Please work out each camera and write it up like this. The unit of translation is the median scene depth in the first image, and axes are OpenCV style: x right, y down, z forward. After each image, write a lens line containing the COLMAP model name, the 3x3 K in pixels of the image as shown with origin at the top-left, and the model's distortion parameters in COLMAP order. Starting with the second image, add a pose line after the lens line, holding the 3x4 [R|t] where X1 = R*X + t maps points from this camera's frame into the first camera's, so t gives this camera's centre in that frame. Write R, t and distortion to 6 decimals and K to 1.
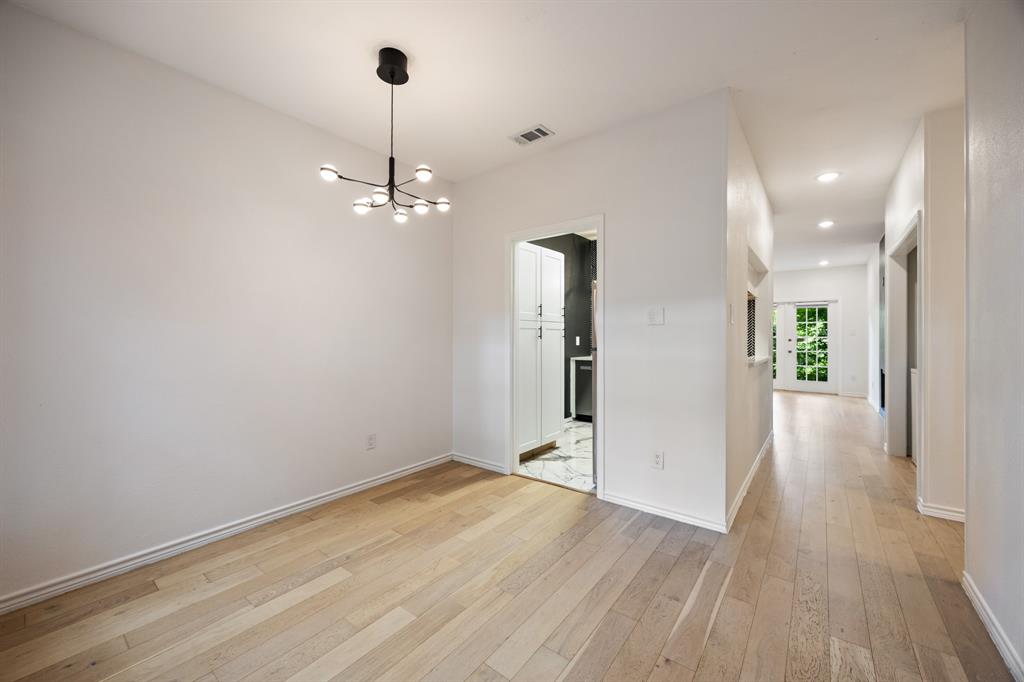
lens RADIAL K [[392.4, 0, 514.9], [0, 392.4, 337.3], [0, 0, 1]] dist [0.001111, 0.000171]
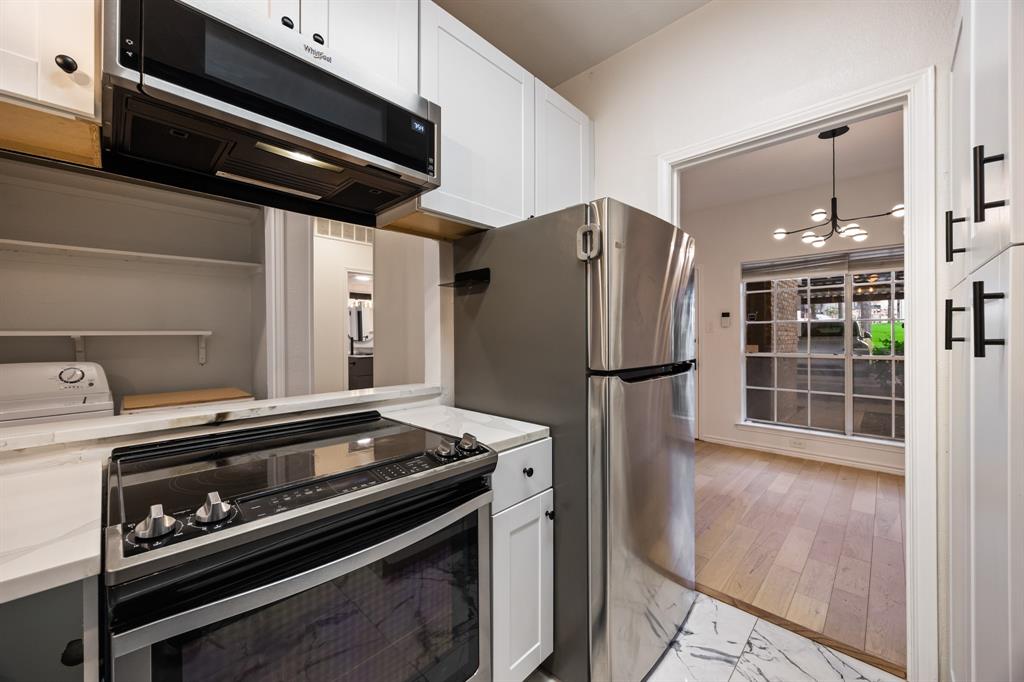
lens RADIAL K [[392.4, 0, 514.9], [0, 392.4, 337.3], [0, 0, 1]] dist [0.001111, 0.000171]
pose [[-0.995417, 0.009372, 0.095168, 0.432824], [0.009558, 0.999953, 0.001502, -0.009035], [-0.095150, 0.002405, -0.995460, 1.726641]]
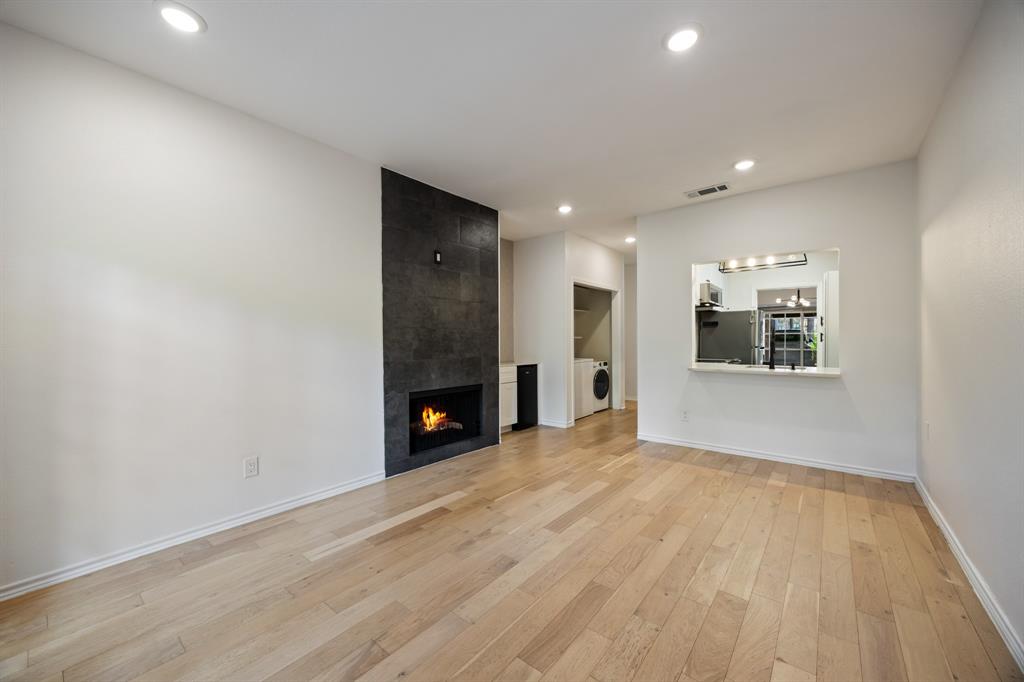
lens RADIAL K [[398.9, 0, 517.7], [0, 398.9, 332.9], [0, 0, 1]] dist [0.000818, -0.000019]
pose [[-0.999999, 0.001418, -0.000866, 1.606537], [0.001432, 0.999854, -0.017001, -0.010201], [0.000842, -0.017003, -0.999855, 3.333568]]
